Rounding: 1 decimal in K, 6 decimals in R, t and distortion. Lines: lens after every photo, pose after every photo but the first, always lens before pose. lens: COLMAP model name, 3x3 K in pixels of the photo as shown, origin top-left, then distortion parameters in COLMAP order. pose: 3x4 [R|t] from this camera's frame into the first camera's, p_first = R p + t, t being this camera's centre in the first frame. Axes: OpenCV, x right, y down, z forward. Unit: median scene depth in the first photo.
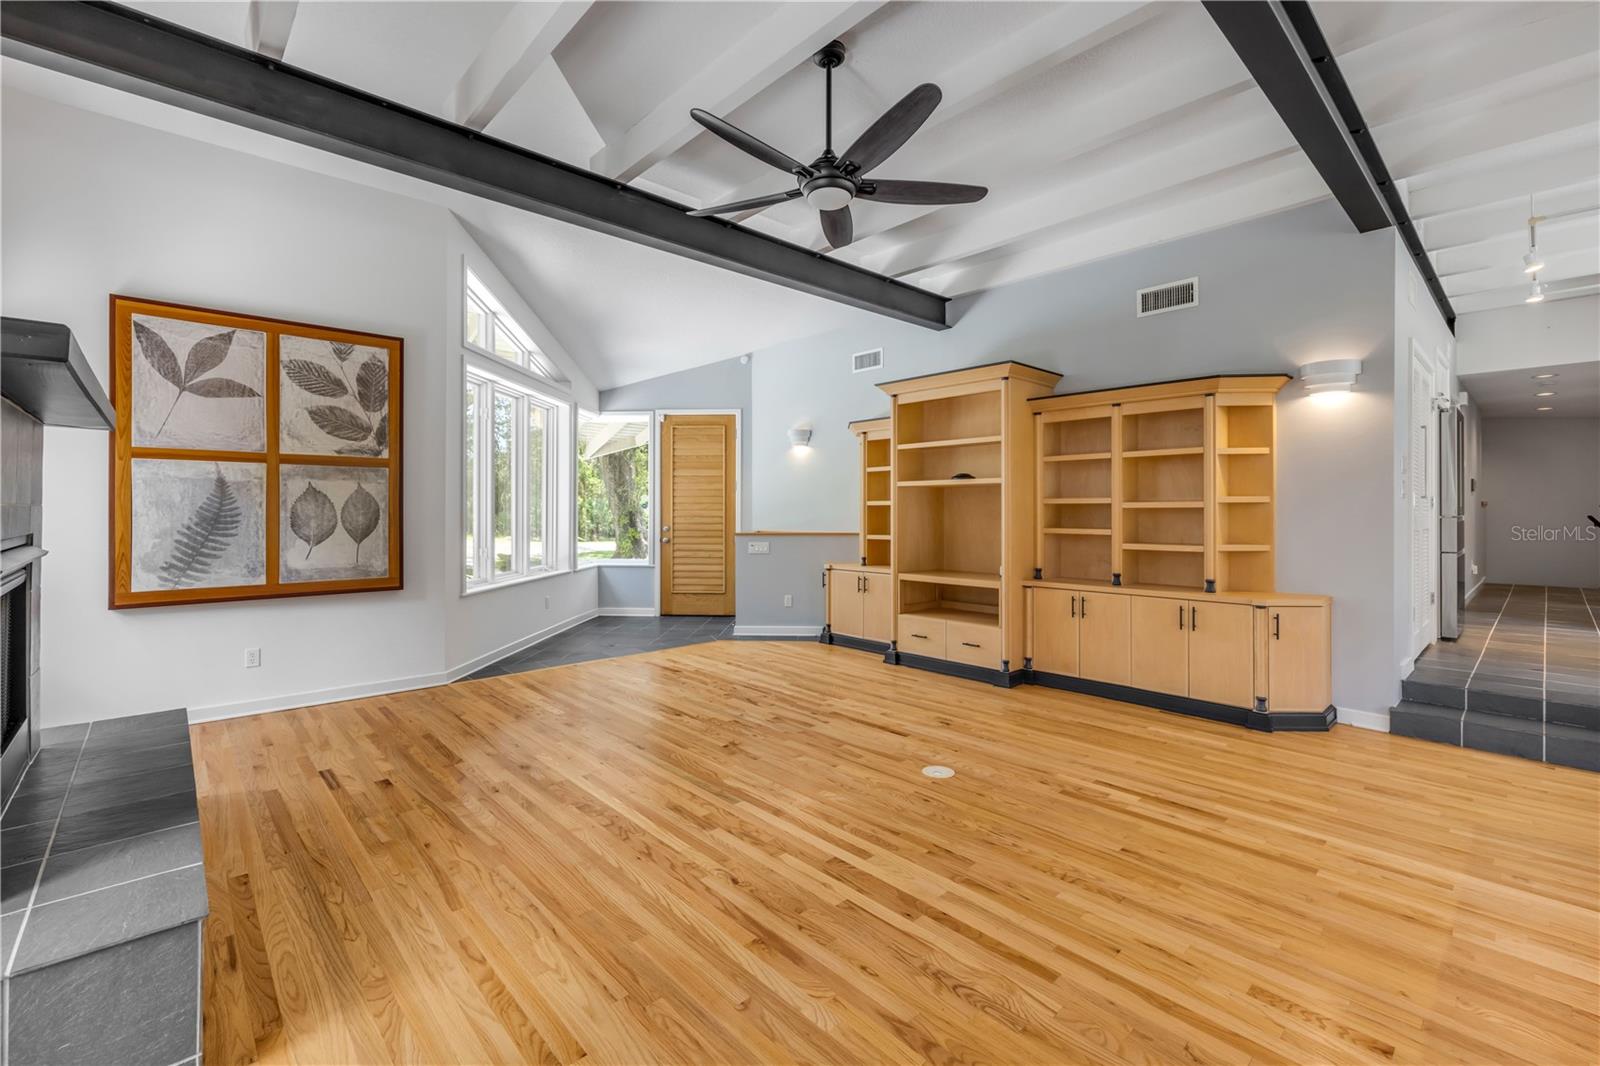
lens RADIAL K [[688.6, 0, 801.1], [0, 688.6, 522.8], [0, 0, 1]] dist [0.000867, -0.000315]
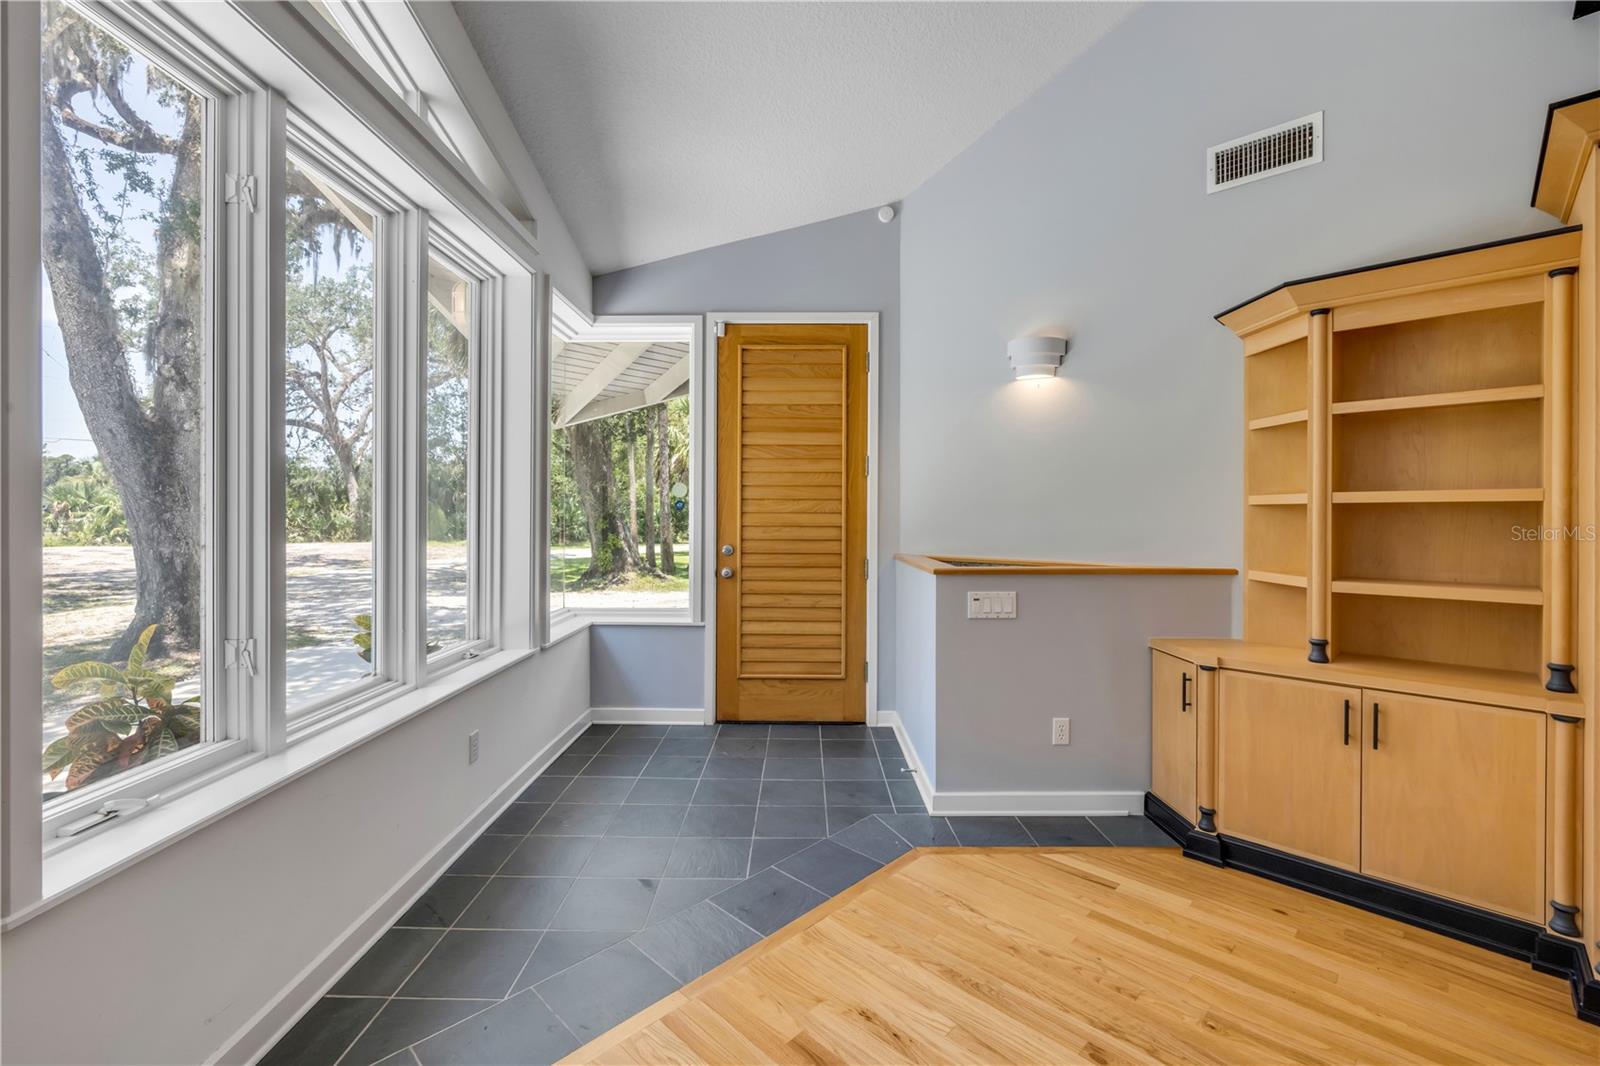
lens RADIAL K [[688.6, 0, 801.1], [0, 688.6, 522.8], [0, 0, 1]] dist [0.000867, -0.000315]
pose [[0.998968, 0.001637, 0.045401, -0.165827], [-0.001551, 0.999997, -0.001913, -0.010457], [-0.045404, 0.001841, 0.998967, 0.497840]]
